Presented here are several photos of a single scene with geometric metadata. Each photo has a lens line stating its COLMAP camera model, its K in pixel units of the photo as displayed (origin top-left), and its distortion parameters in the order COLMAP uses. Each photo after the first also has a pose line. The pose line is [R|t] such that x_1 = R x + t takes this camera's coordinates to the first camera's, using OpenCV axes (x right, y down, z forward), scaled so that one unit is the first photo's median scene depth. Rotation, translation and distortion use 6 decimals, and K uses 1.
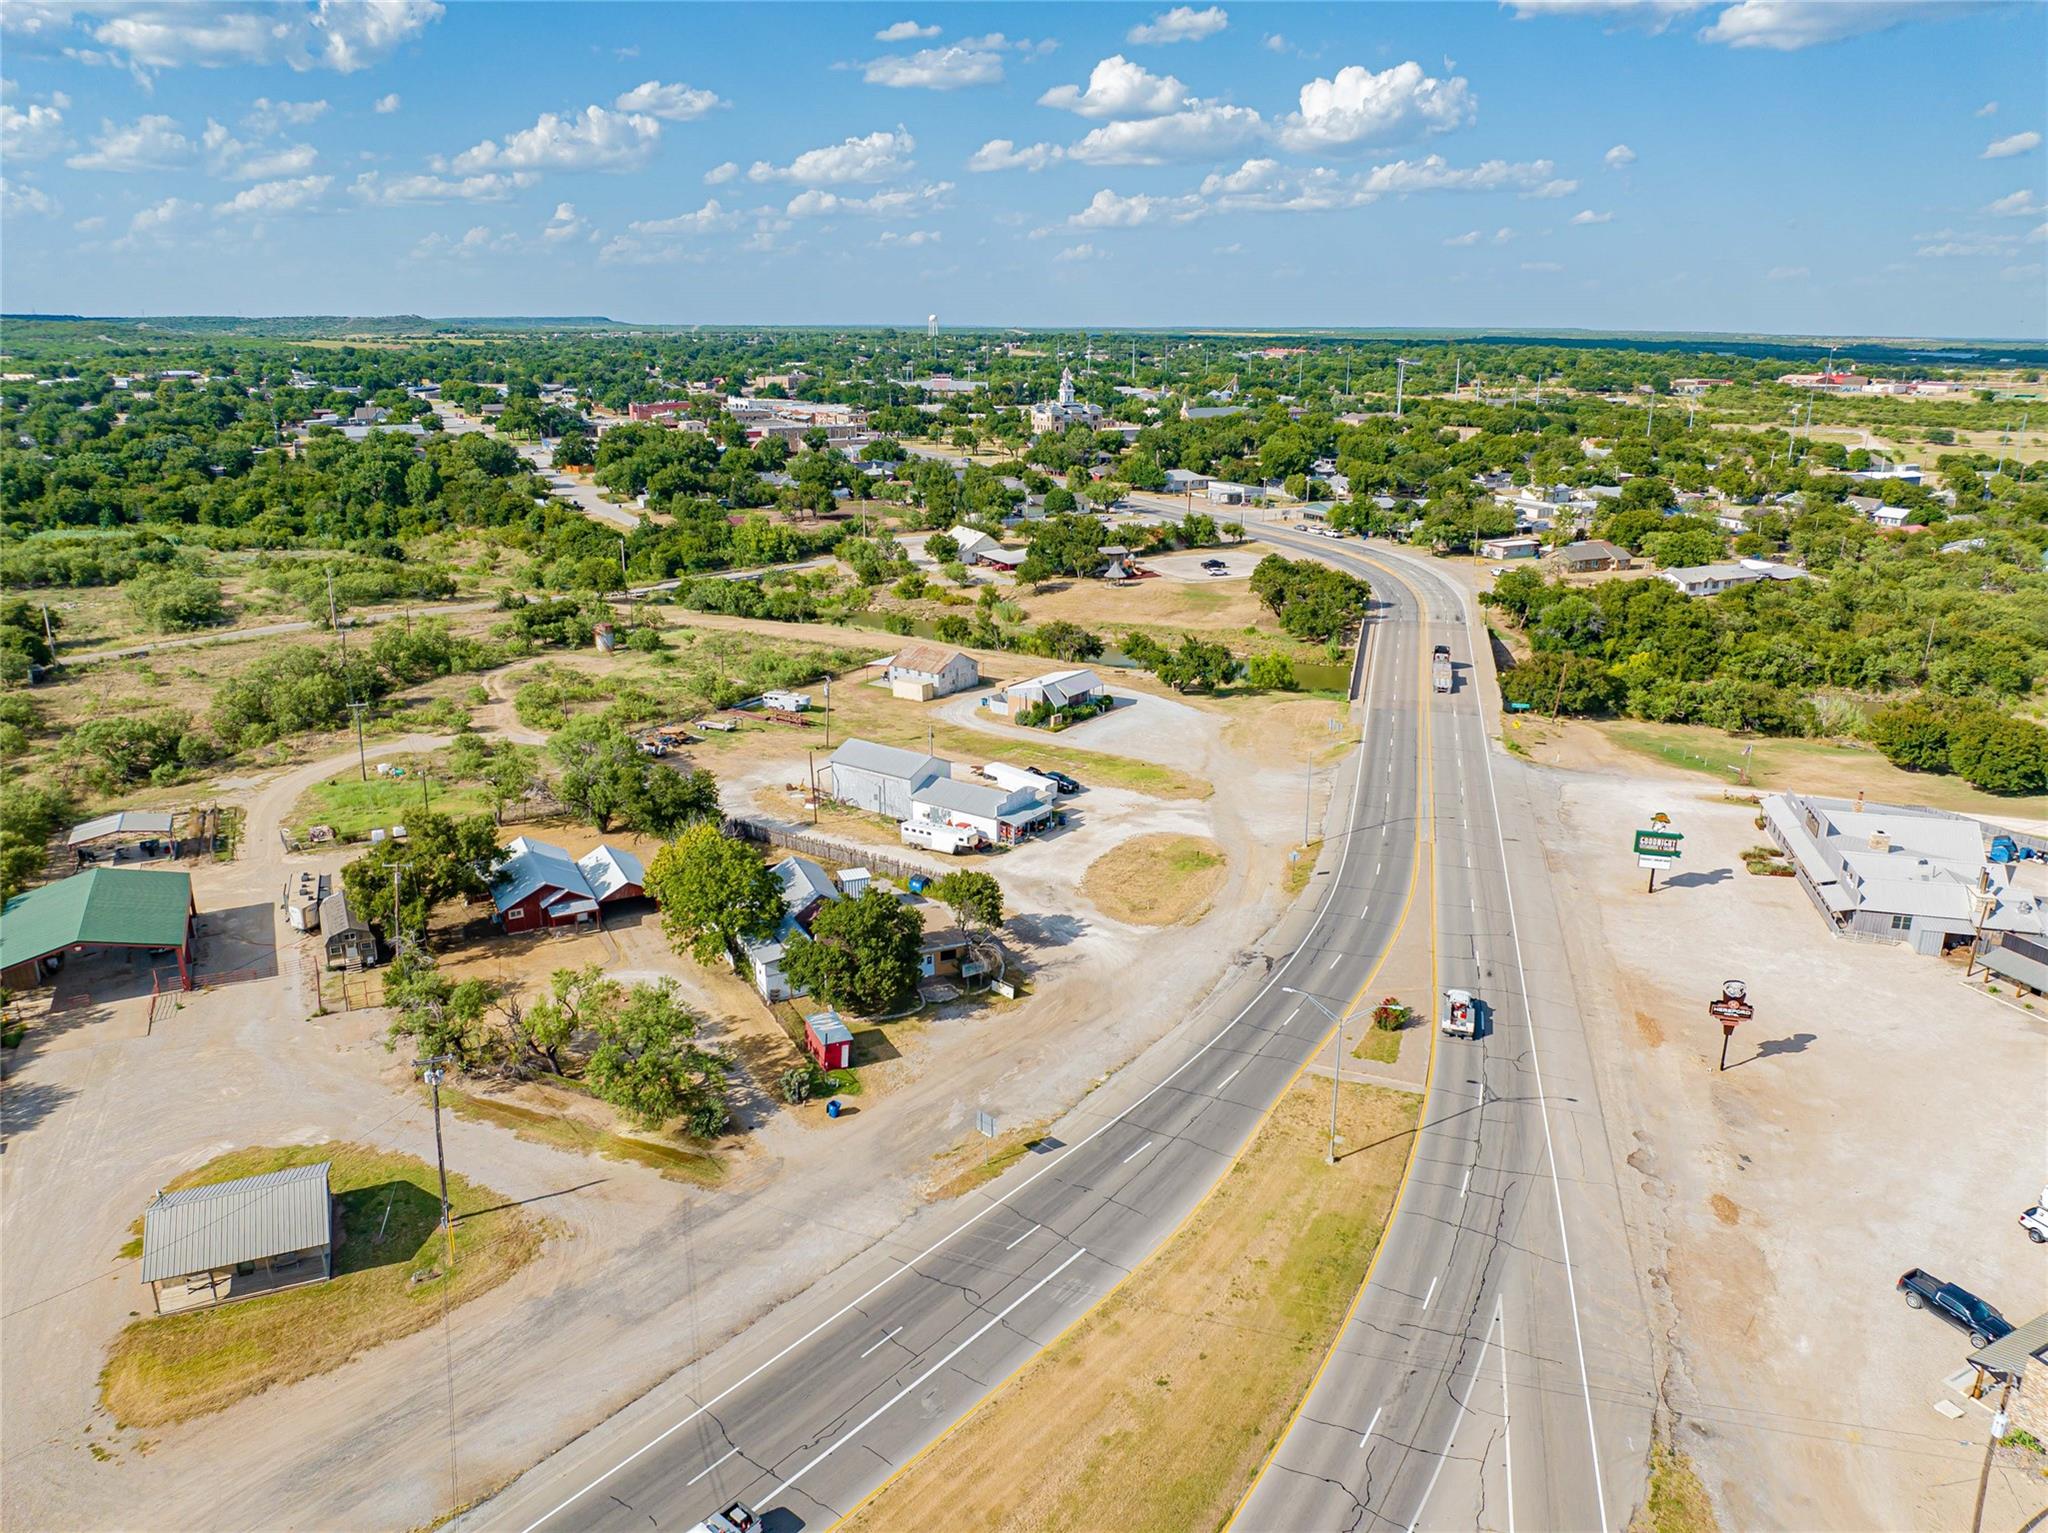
lens RADIAL K [[1439.0, 0, 1024.0], [0, 1439.0, 766.5], [0, 0, 1]] dist [-0.037974, -0.002088]
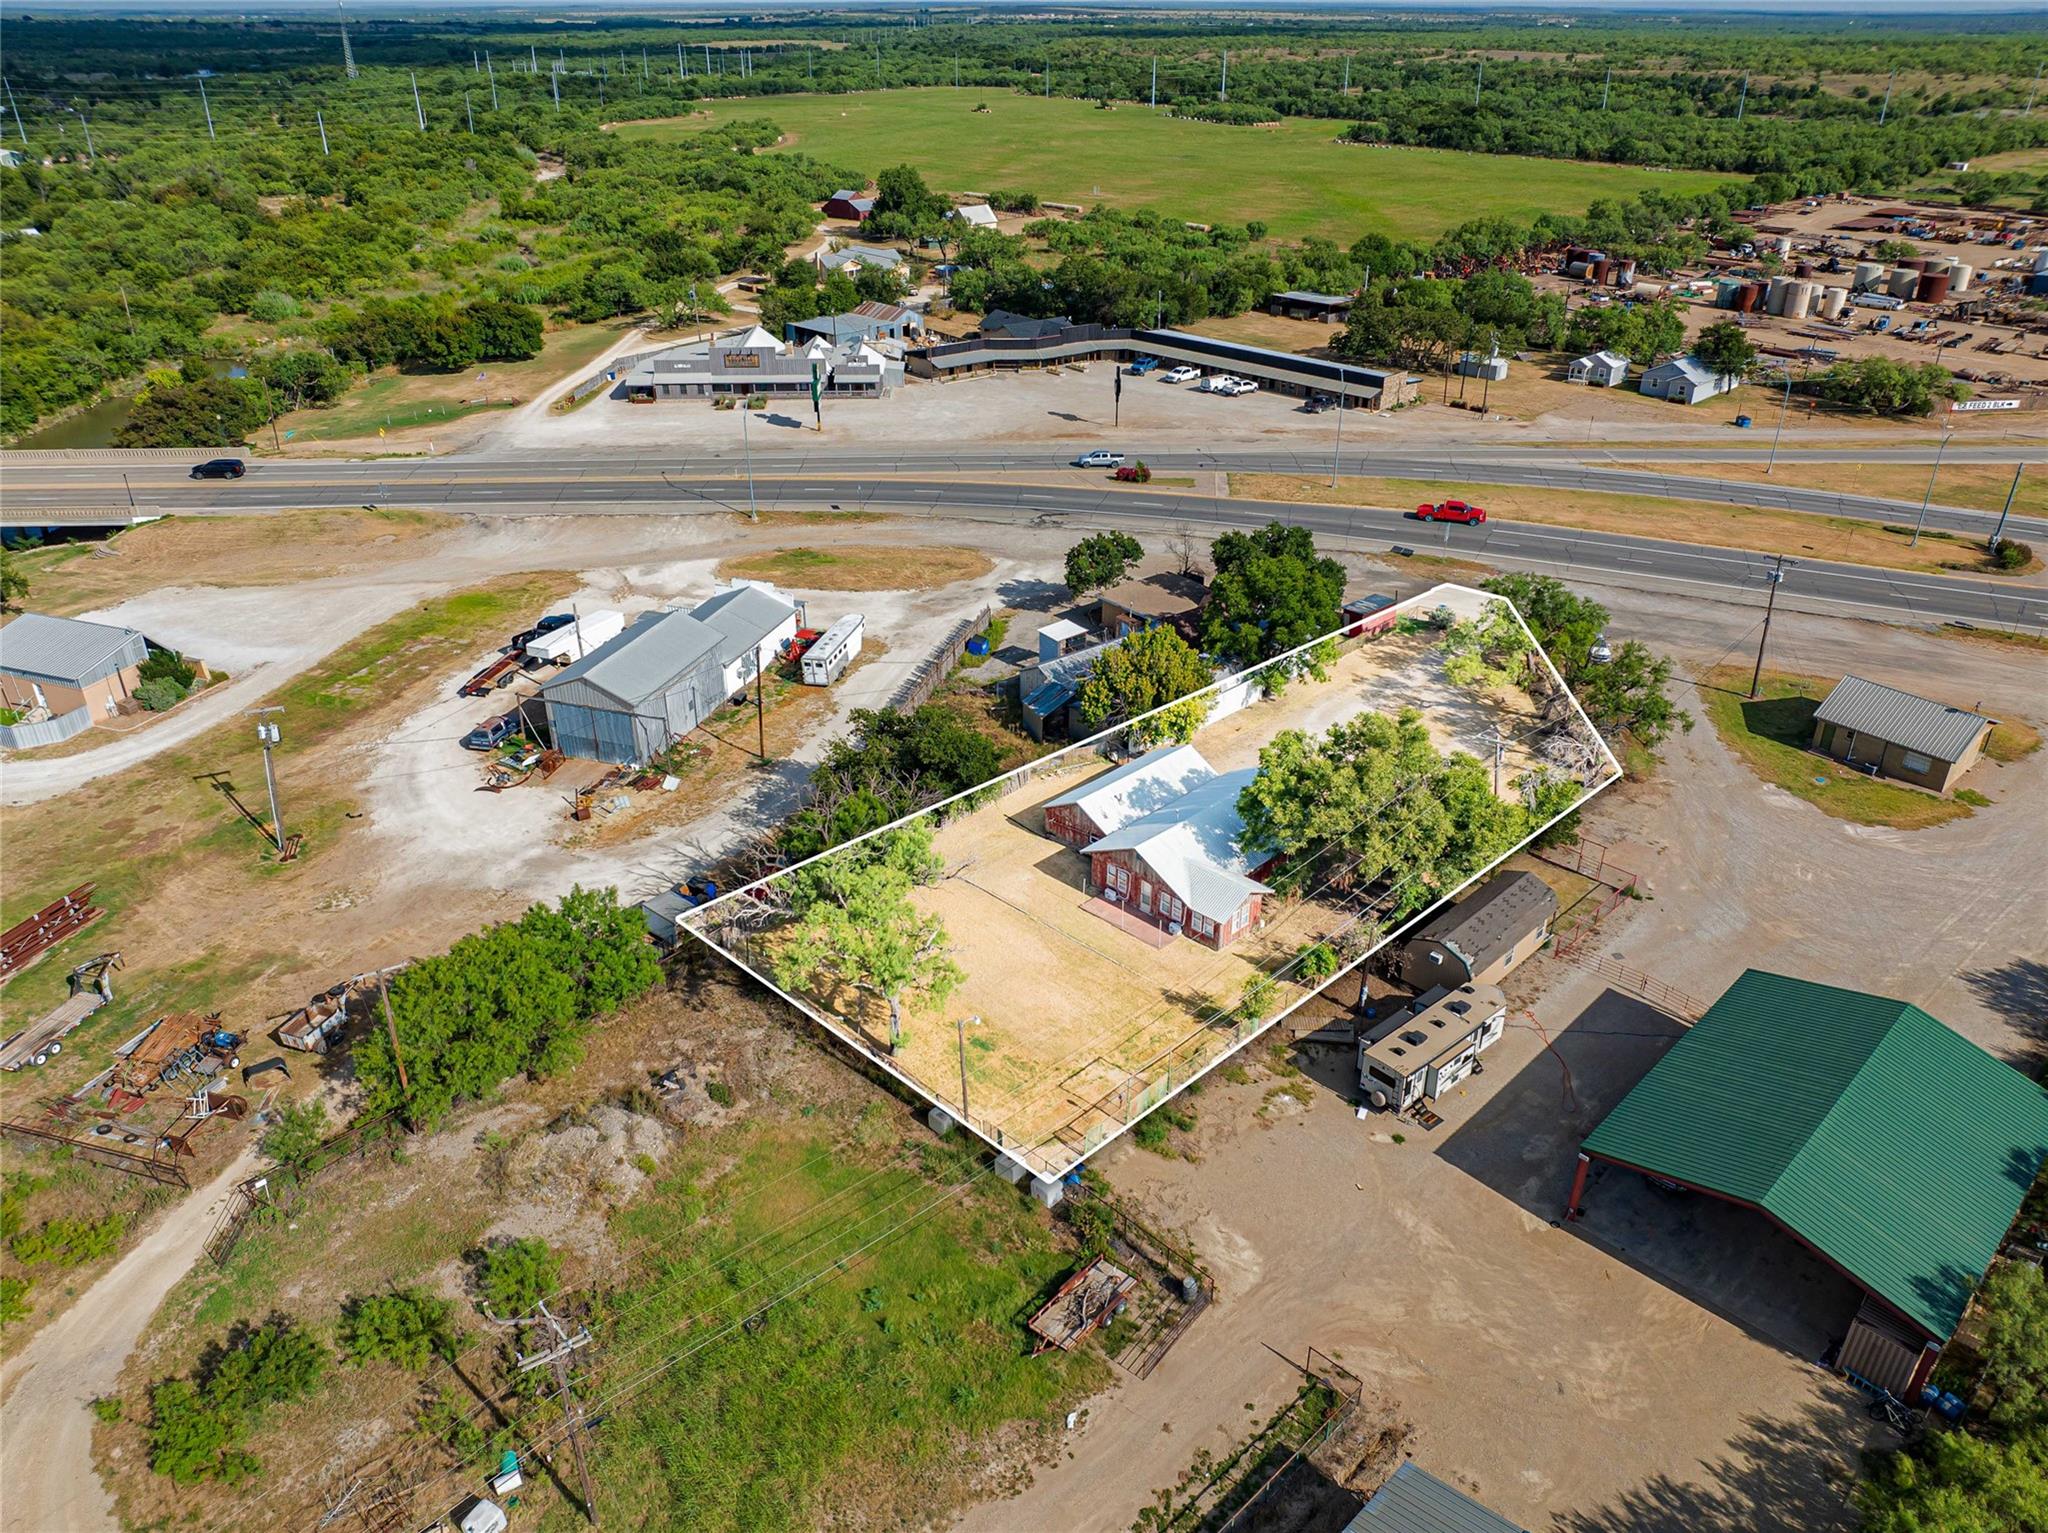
lens RADIAL K [[1439.0, 0, 1024.0], [0, 1439.0, 766.5], [0, 0, 1]] dist [-0.037974, -0.002088]
pose [[-0.288216, -0.457539, 0.841183, -0.615372], [0.283547, 0.798286, 0.531358, -0.225344], [-0.914622, 0.391661, -0.100345, 0.825889]]
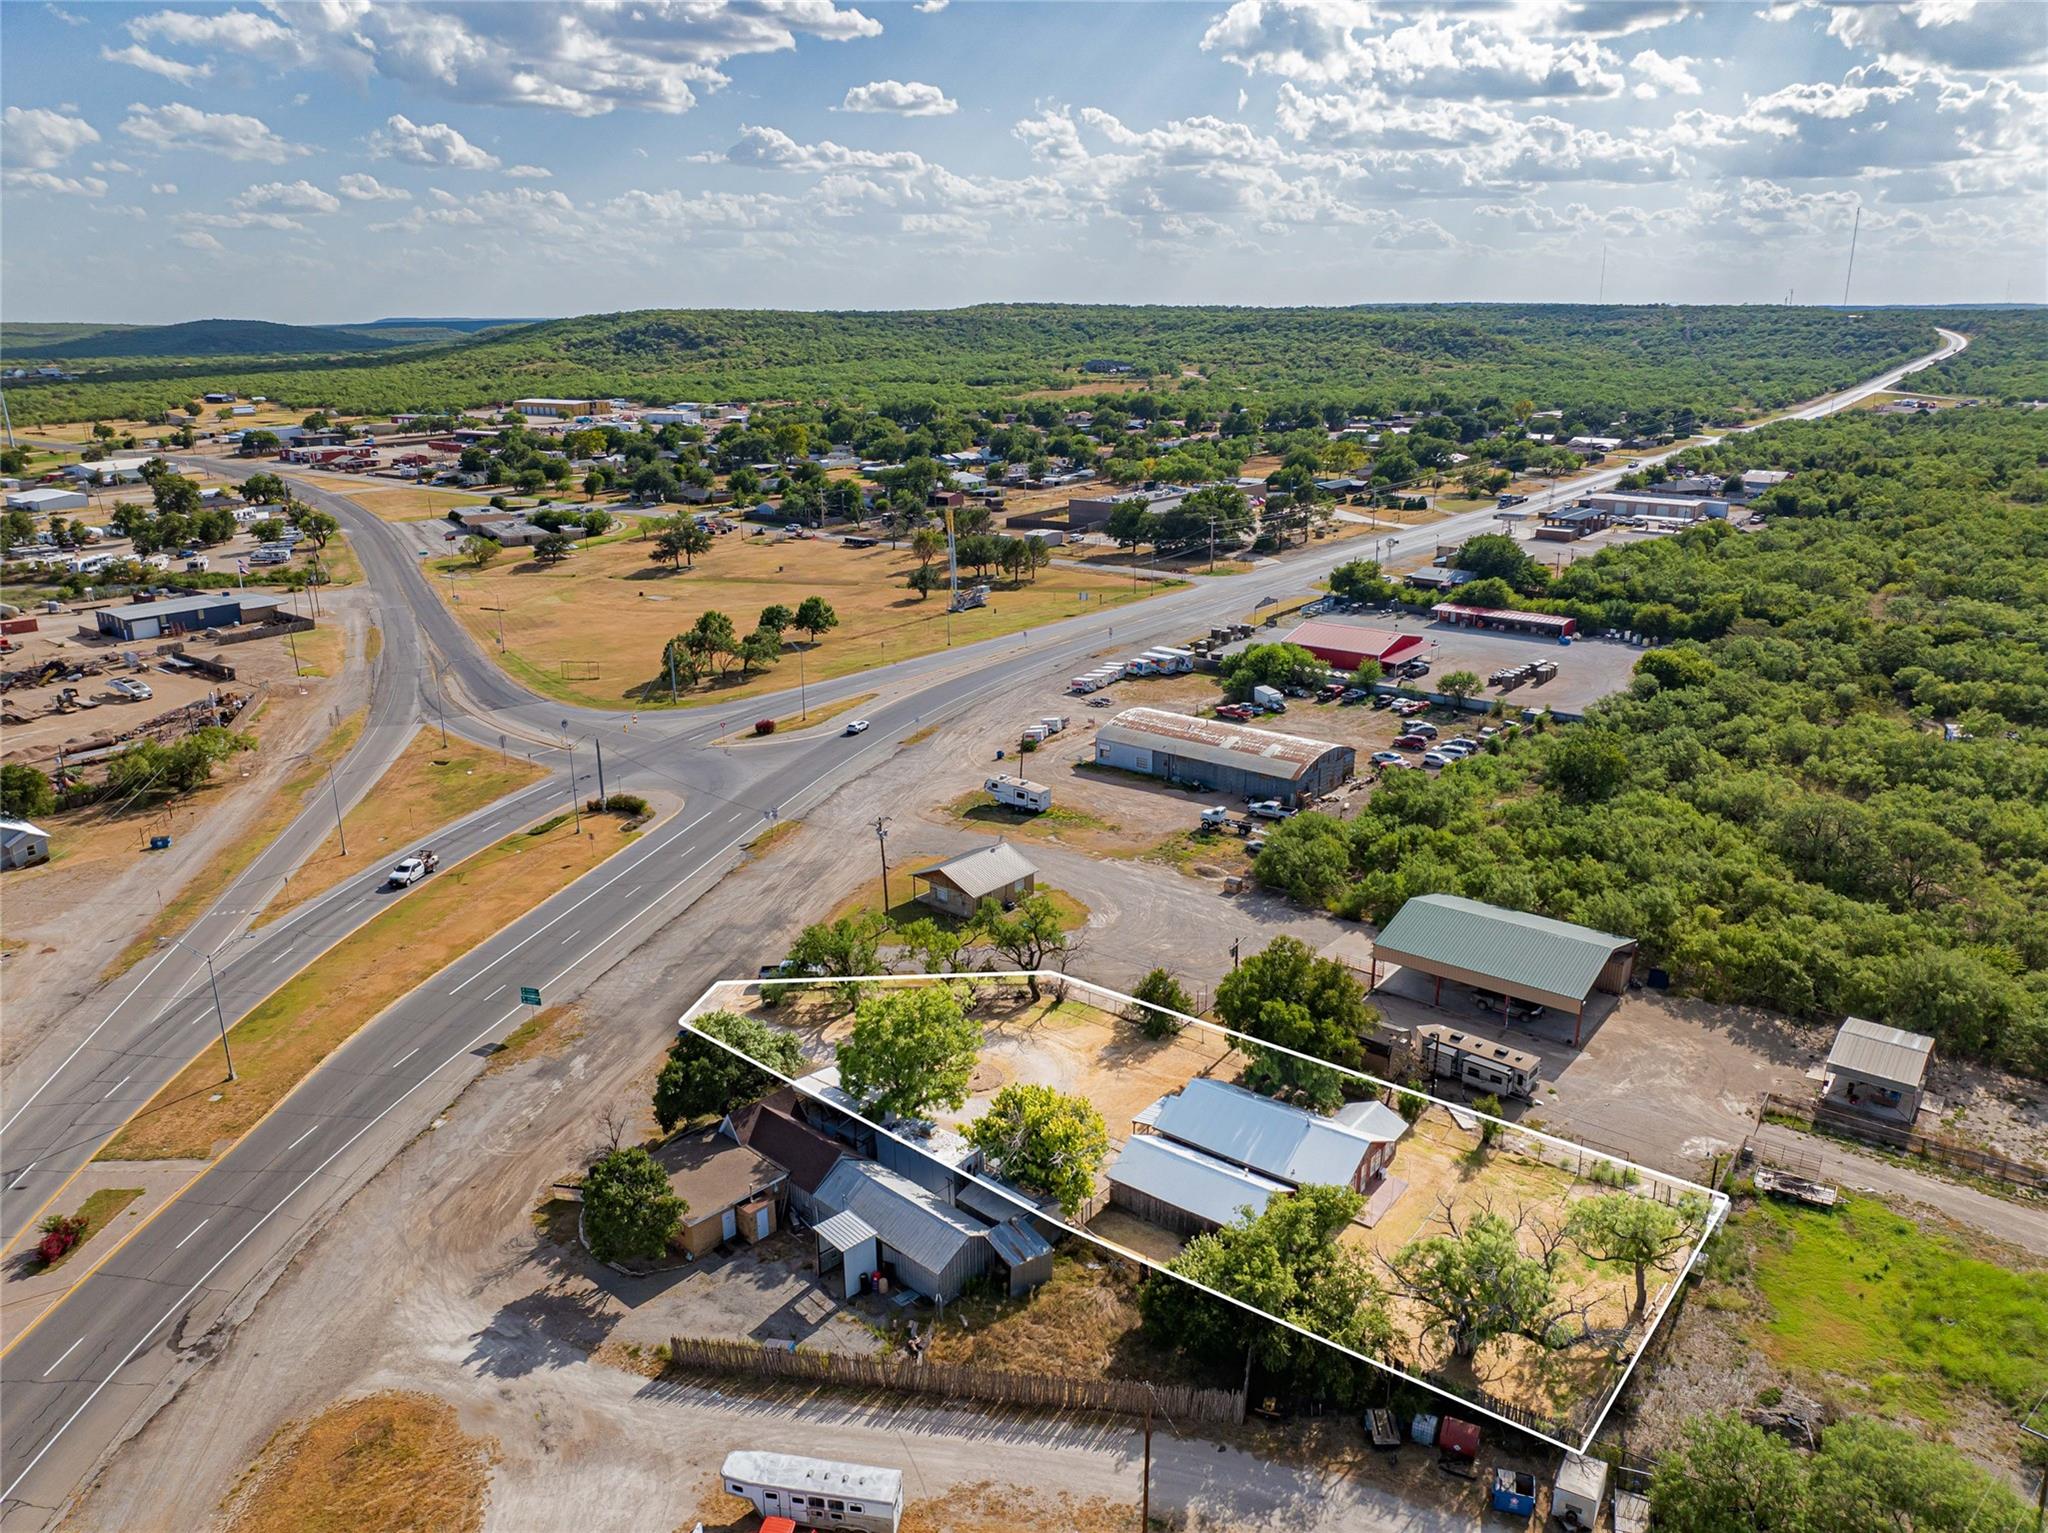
lens RADIAL K [[1439.0, 0, 1024.0], [0, 1439.0, 766.5], [0, 0, 1]] dist [-0.037974, -0.002088]
pose [[-0.911174, 0.123360, -0.393120, 0.025328], [-0.119446, 0.834065, 0.538579, -0.327508], [0.394327, 0.537696, -0.745244, 1.015938]]
